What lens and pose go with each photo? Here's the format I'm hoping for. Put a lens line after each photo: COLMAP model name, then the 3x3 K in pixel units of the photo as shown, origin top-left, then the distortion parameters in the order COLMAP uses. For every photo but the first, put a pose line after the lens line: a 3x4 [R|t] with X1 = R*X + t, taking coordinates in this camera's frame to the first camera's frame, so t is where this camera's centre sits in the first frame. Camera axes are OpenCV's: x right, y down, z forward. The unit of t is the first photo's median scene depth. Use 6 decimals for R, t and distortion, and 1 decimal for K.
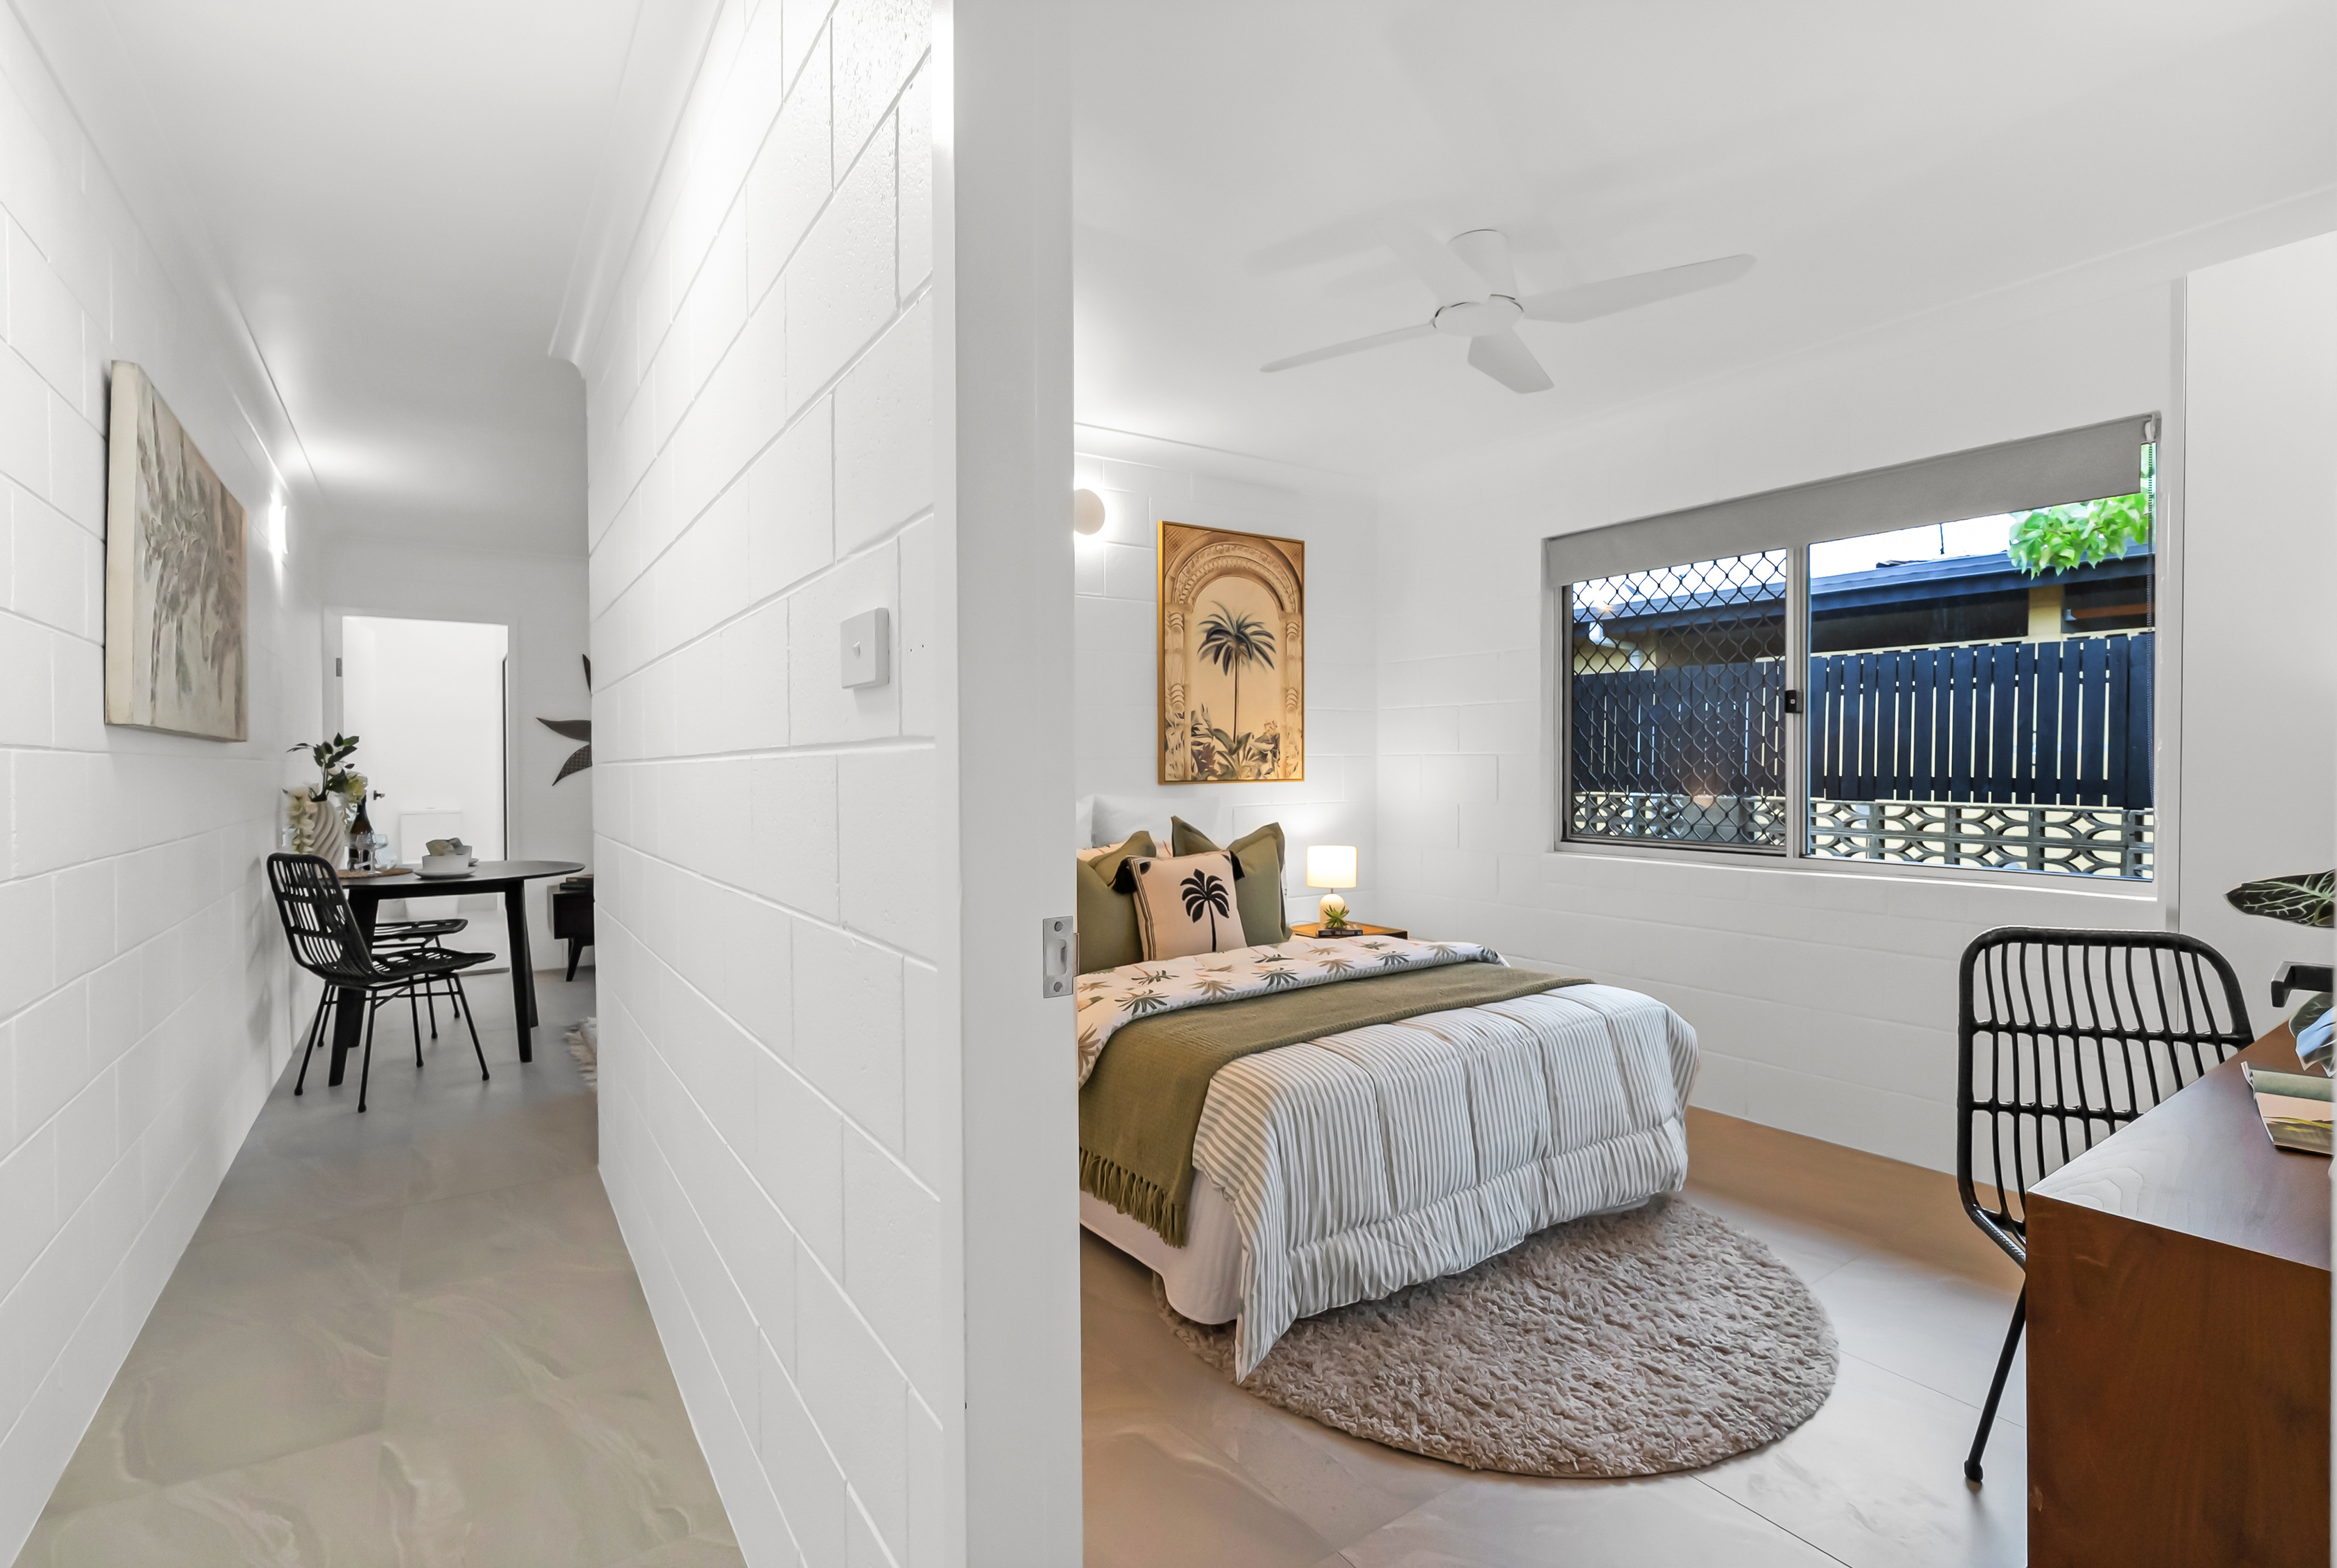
lens RADIAL K [[1061.2, 0, 1181.1], [0, 1061.2, 773.0], [0, 0, 1]] dist [-0.001421, 0.000091]
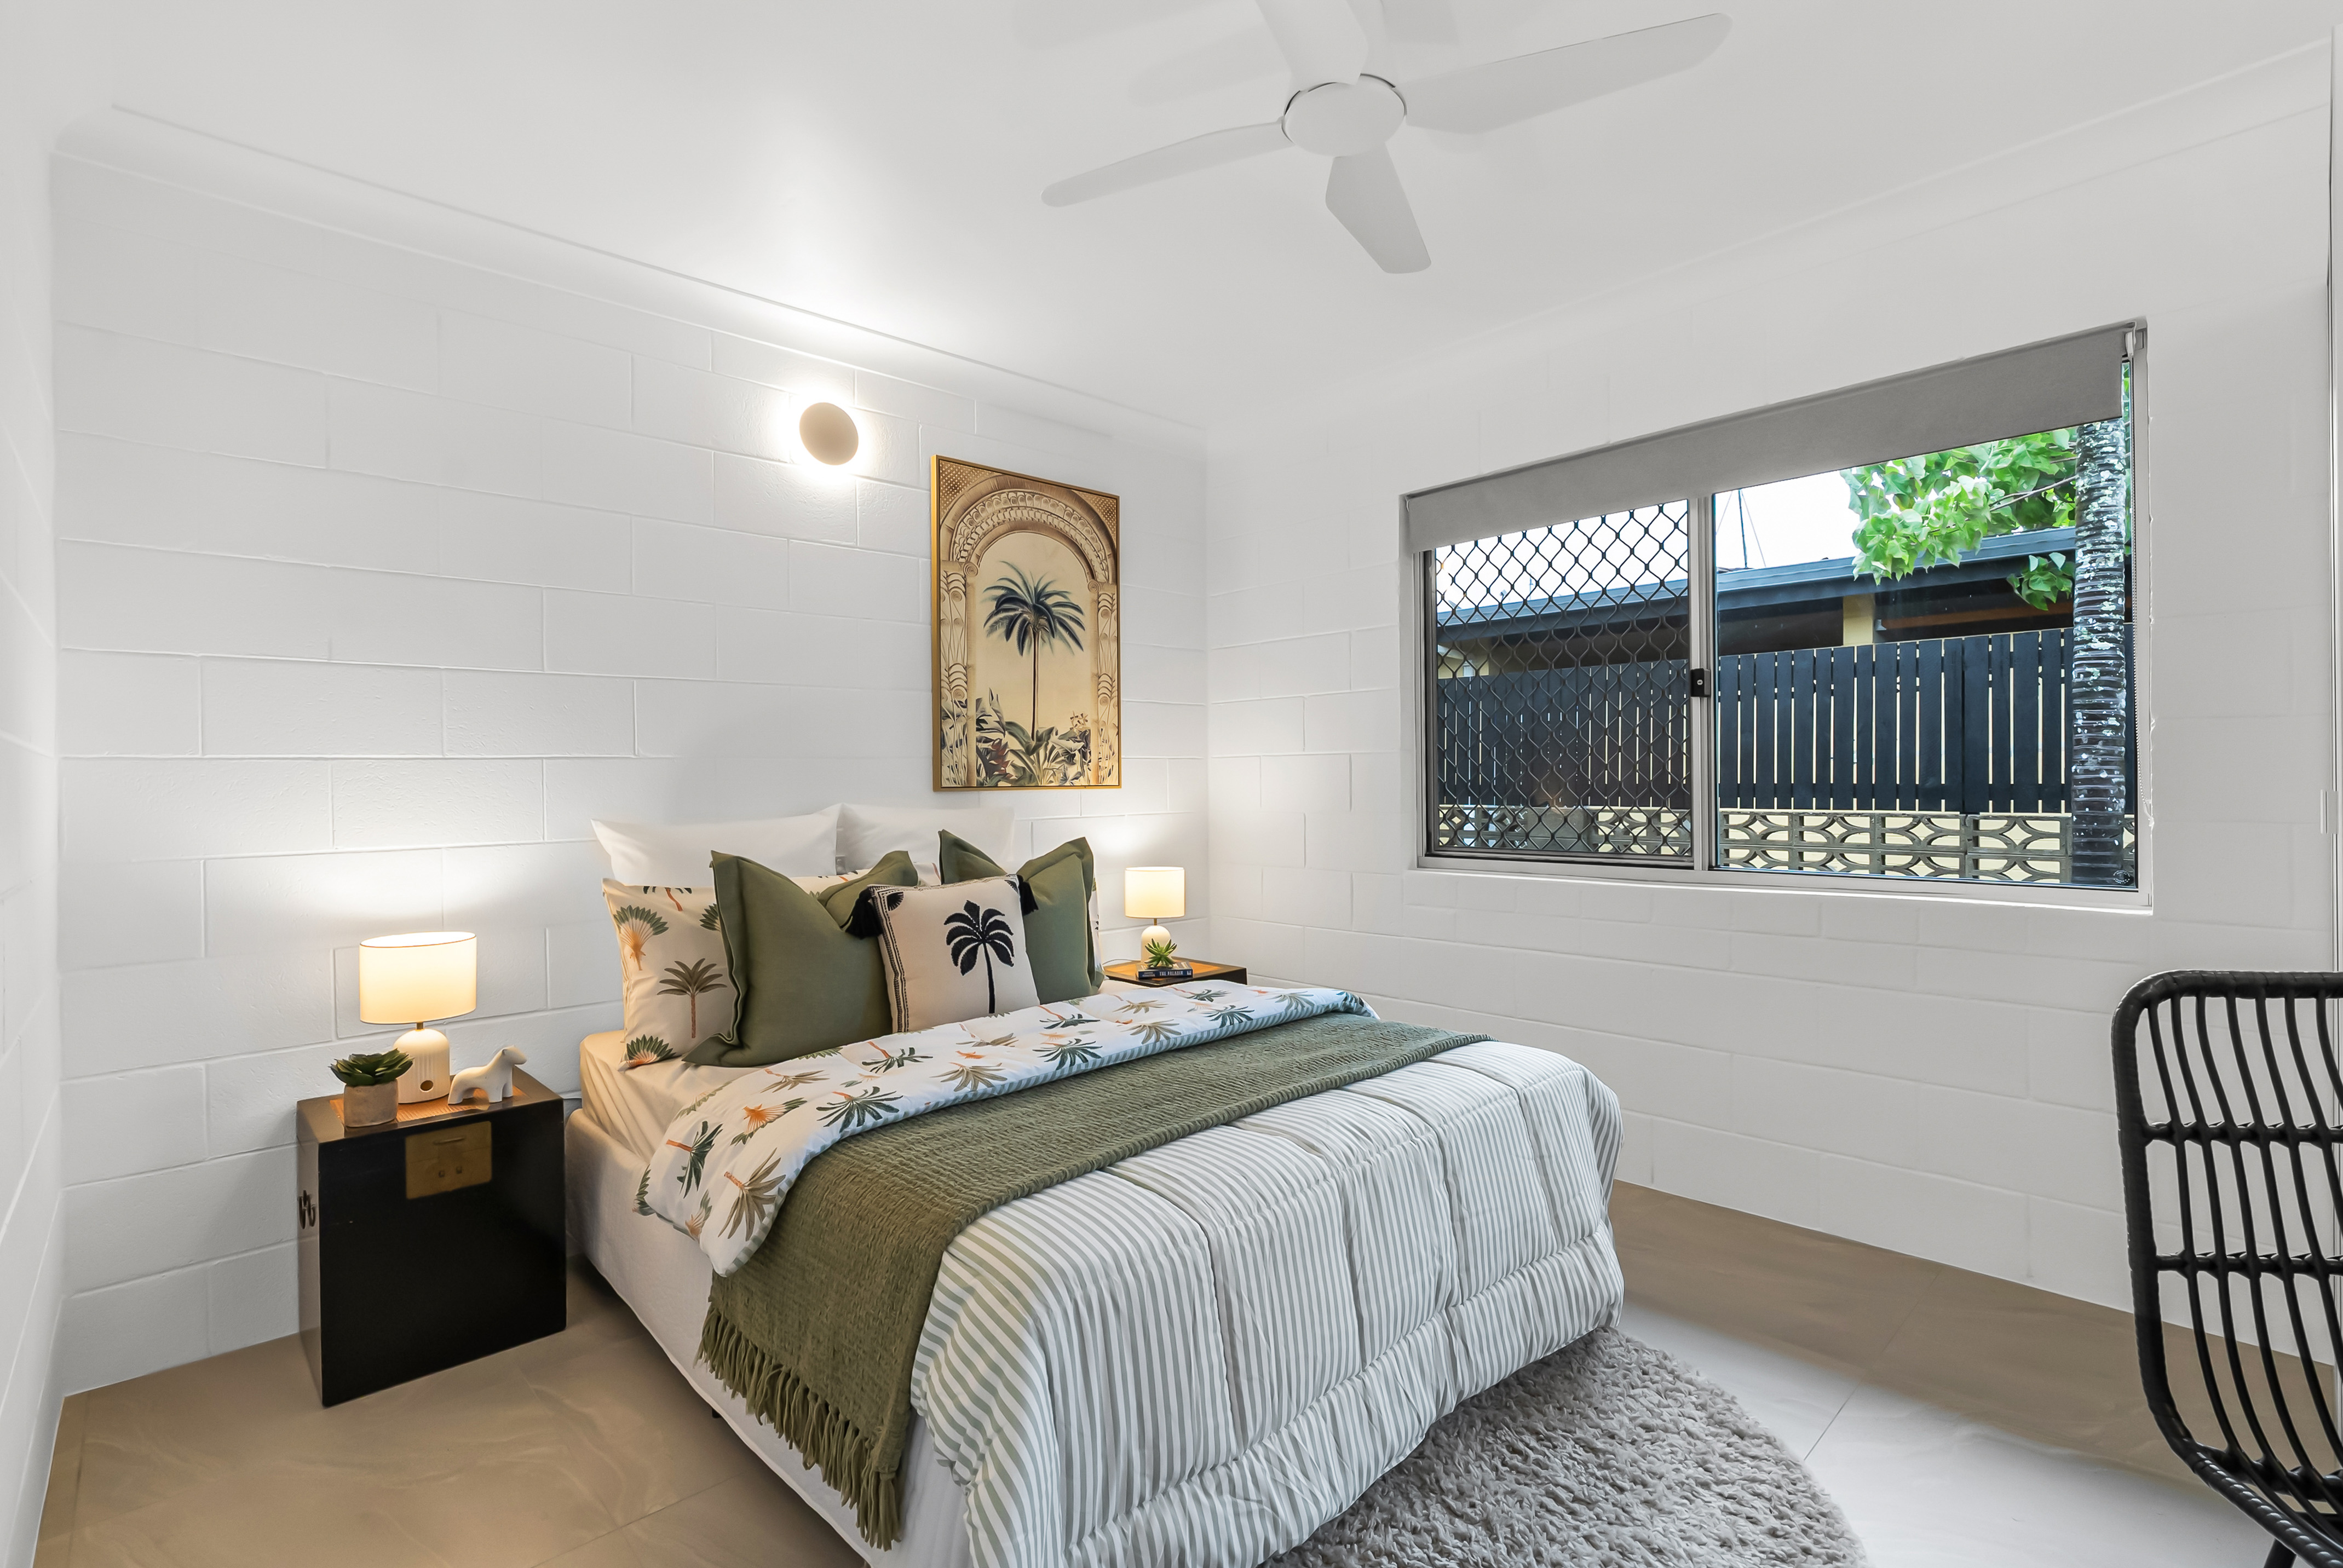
lens RADIAL K [[1101.2, 0, 1171.5], [0, 1101.2, 784.0], [0, 0, 1]] dist [-0.018228, -0.000087]
pose [[0.988861, -0.006766, 0.148686, 0.041166], [0.007930, 0.999942, -0.007240, 0.016246], [-0.148629, 0.008338, 0.988858, 0.225665]]
